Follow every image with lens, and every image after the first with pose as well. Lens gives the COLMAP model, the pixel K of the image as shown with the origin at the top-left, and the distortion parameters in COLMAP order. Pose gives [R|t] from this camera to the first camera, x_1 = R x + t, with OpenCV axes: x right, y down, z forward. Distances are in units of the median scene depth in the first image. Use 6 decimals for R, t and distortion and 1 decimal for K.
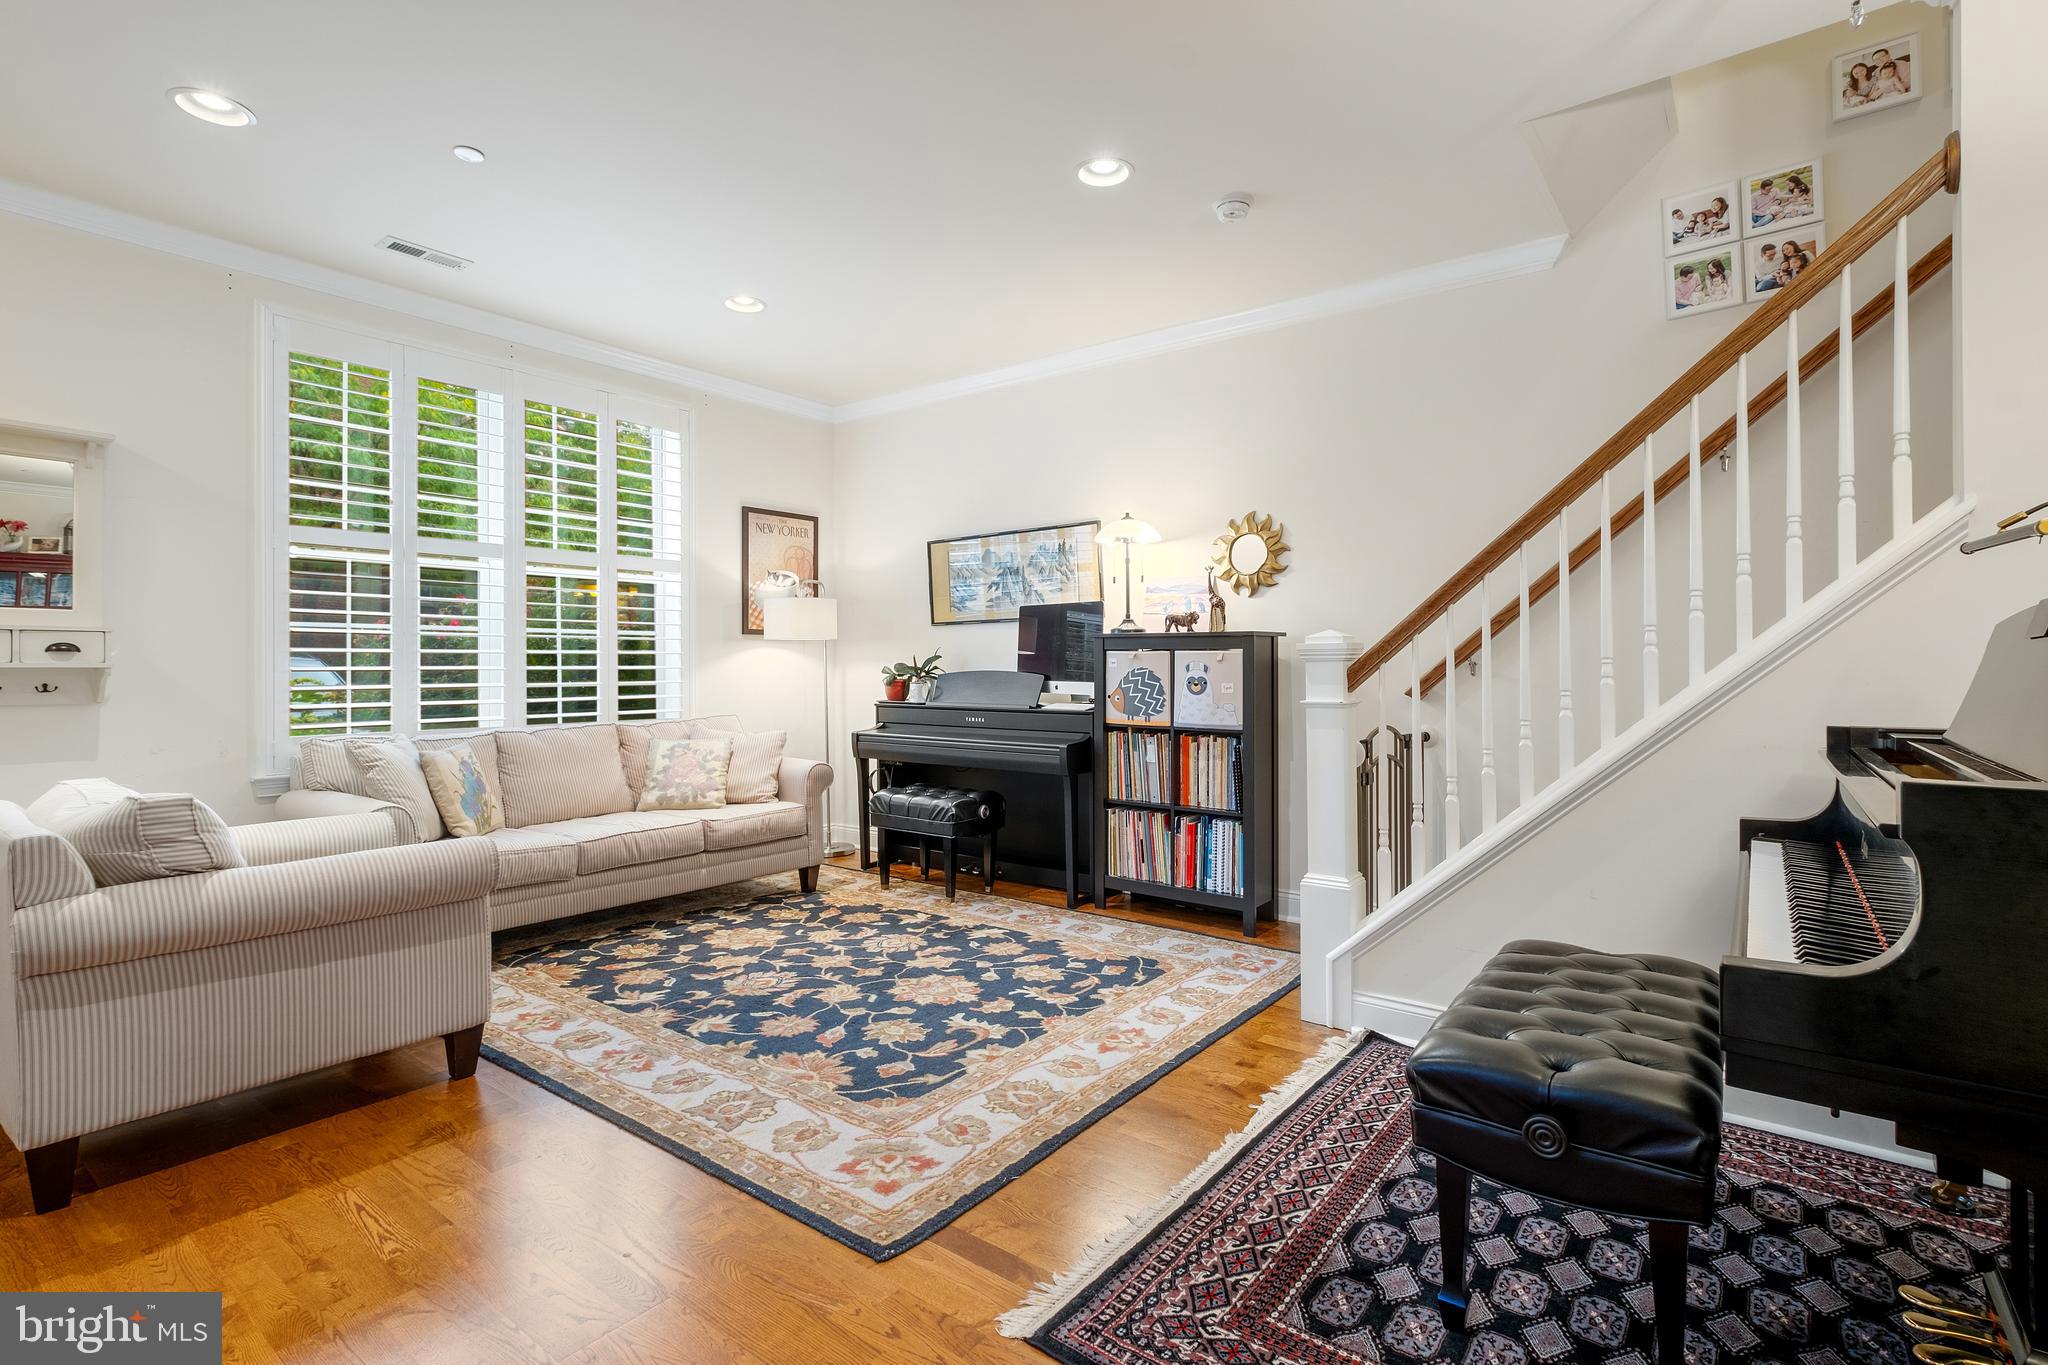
lens RADIAL K [[967.9, 0, 1026.1], [0, 967.9, 664.4], [0, 0, 1]] dist [0.000507, 0.000095]
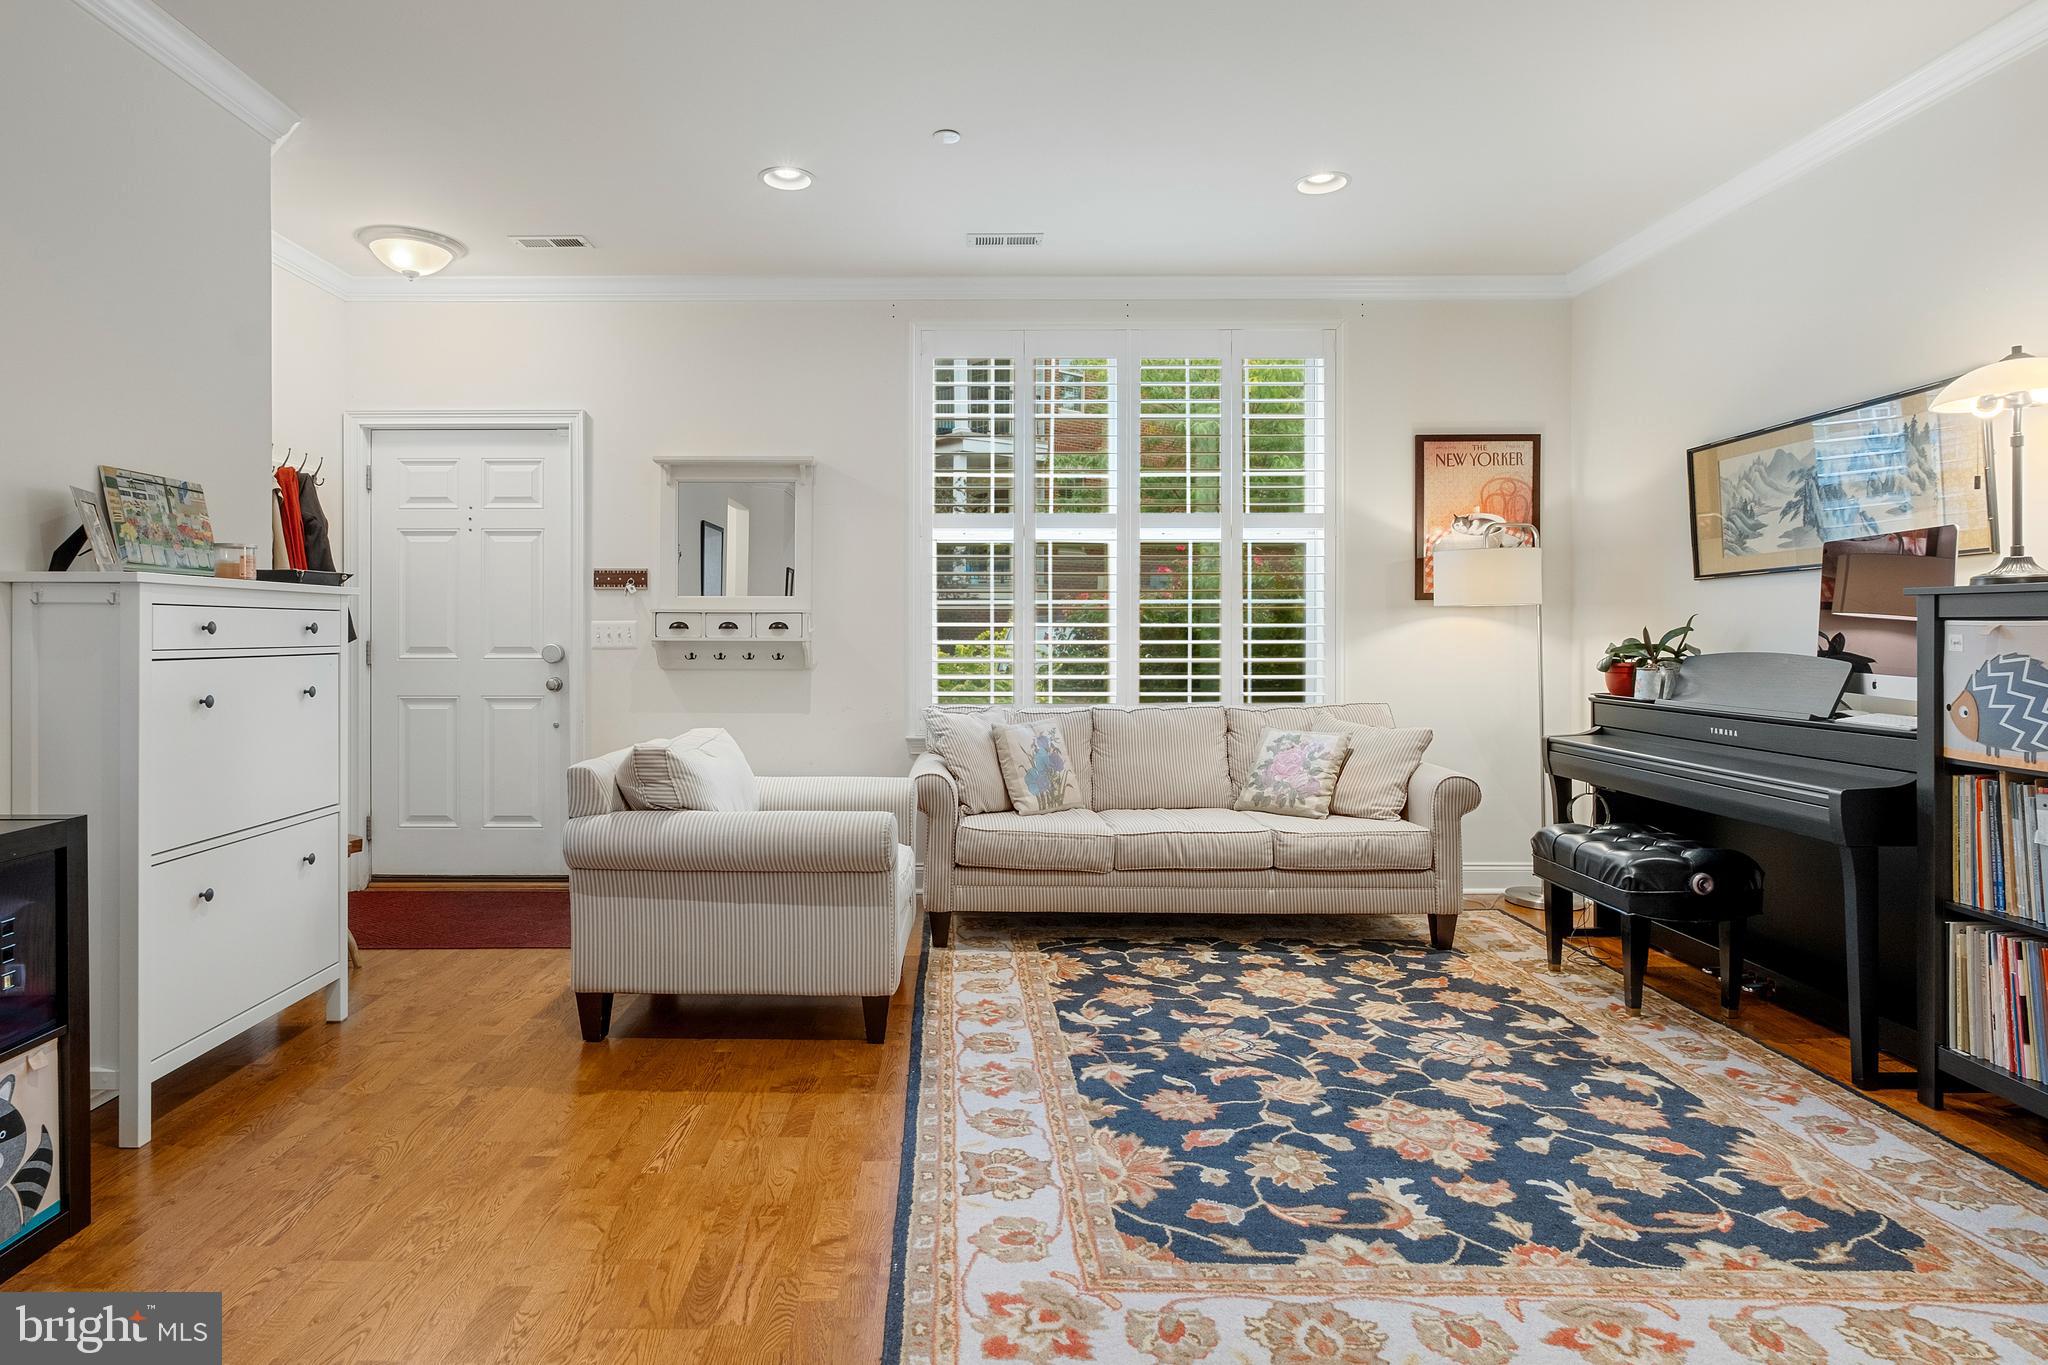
lens RADIAL K [[1098.5, 0, 951.3], [0, 1098.5, 641.6], [0, 0, 1]] dist [-0.001640, 0.000764]
pose [[0.599128, 0.007954, -0.800614, 0.256175], [-0.000712, 0.999956, 0.009401, -0.007912], [0.800653, -0.005062, 0.599107, 0.232373]]
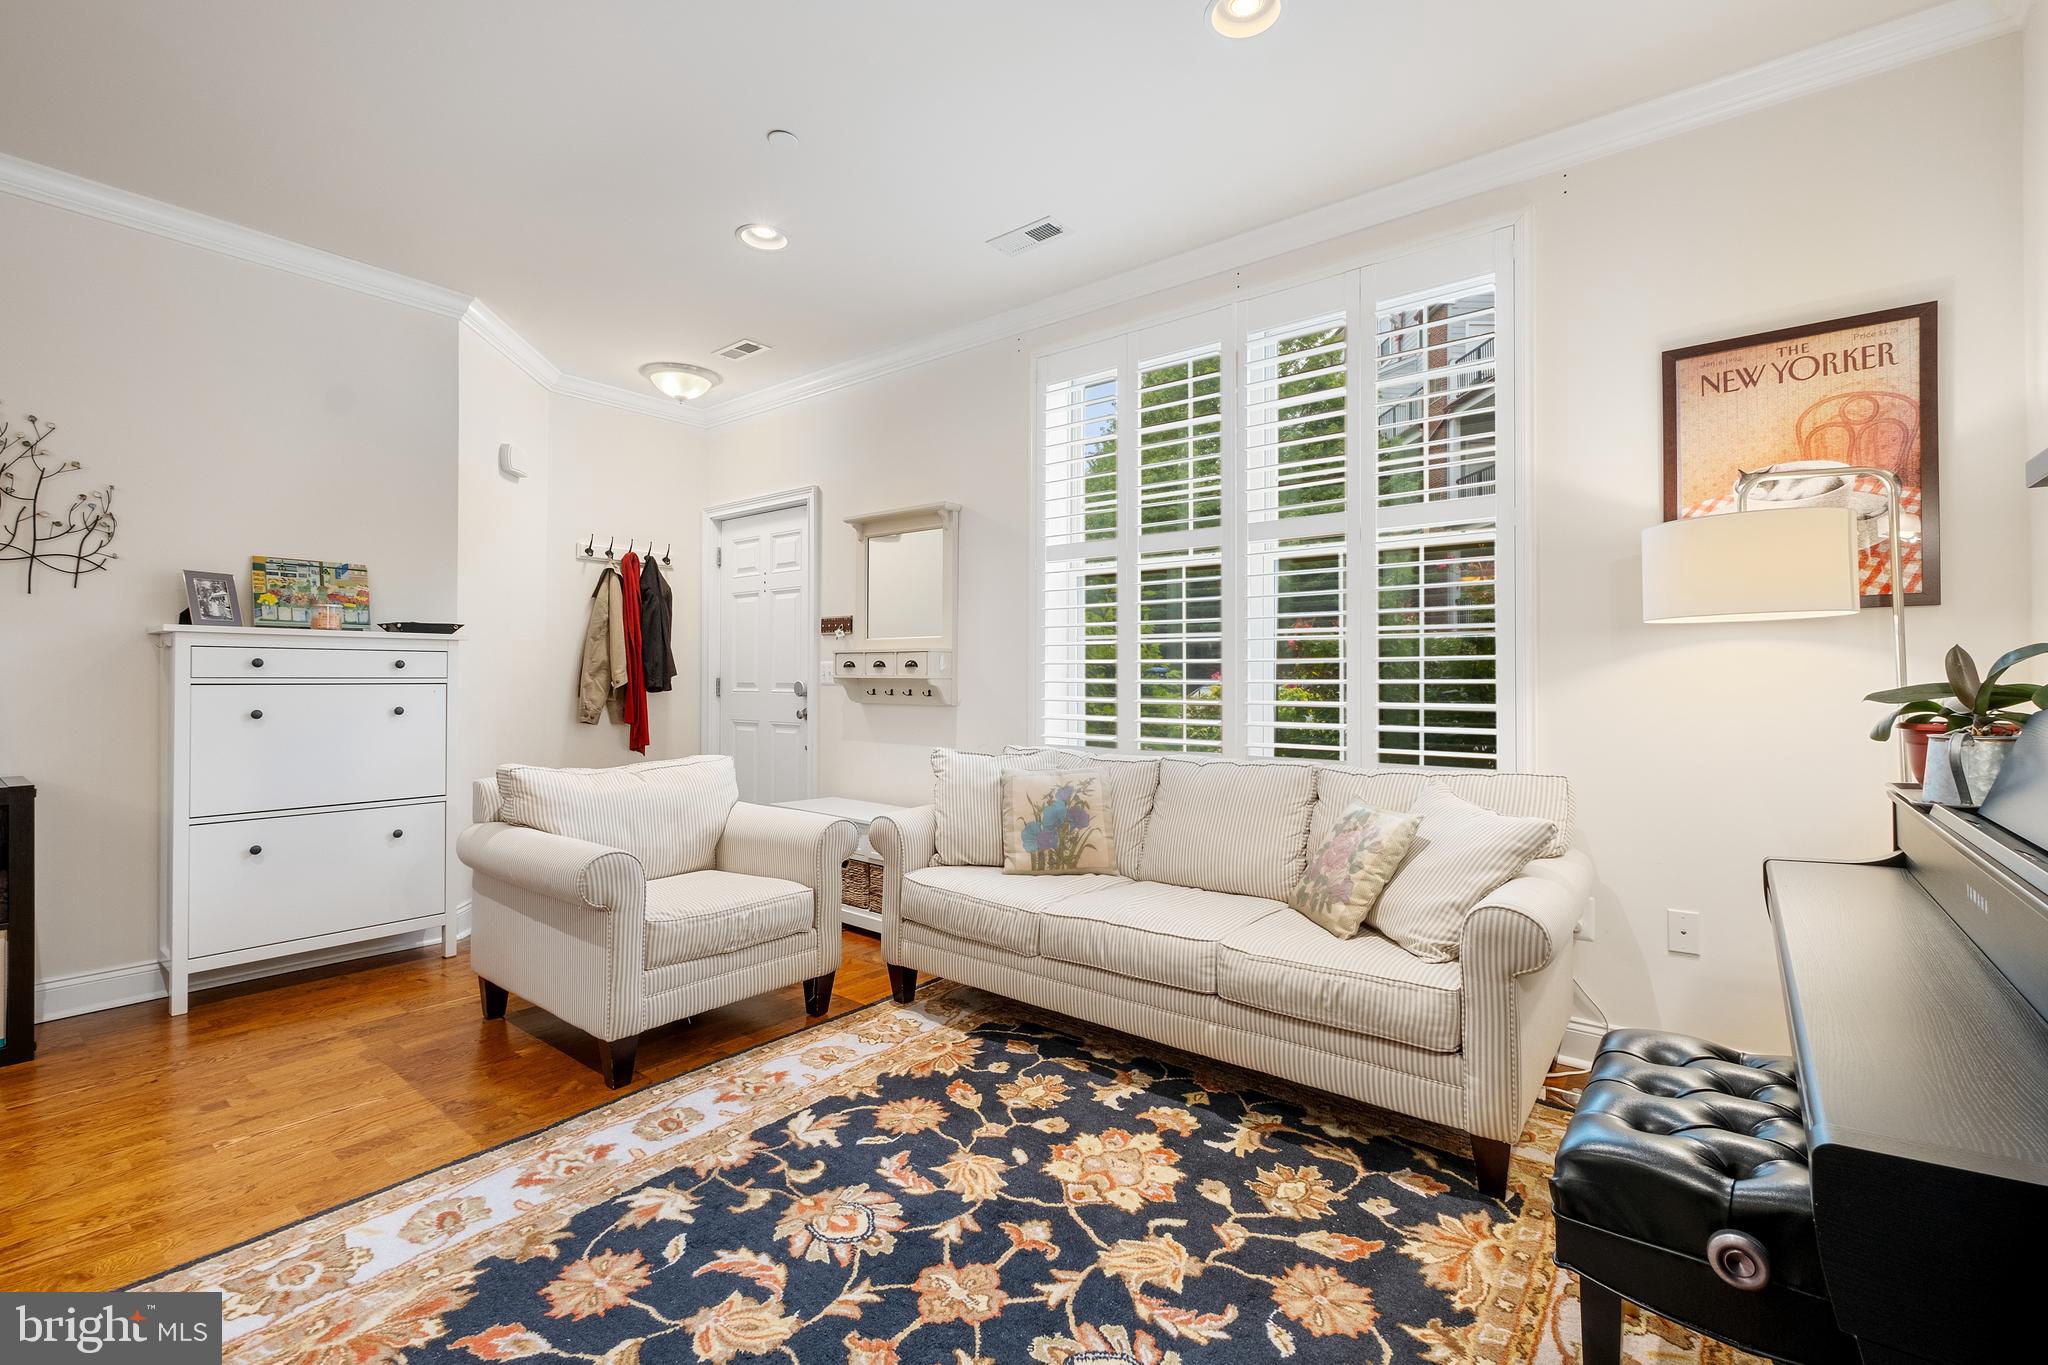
lens RADIAL K [[895.1, 0, 1030.6], [0, 895.1, 673.4], [0, 0, 1]] dist [-0.003111, -0.000800]
pose [[-0.016222, -0.003556, -0.999862, 0.217516], [-0.001946, 0.999992, -0.003525, 0.000489], [0.999867, 0.001888, -0.016228, 0.925989]]
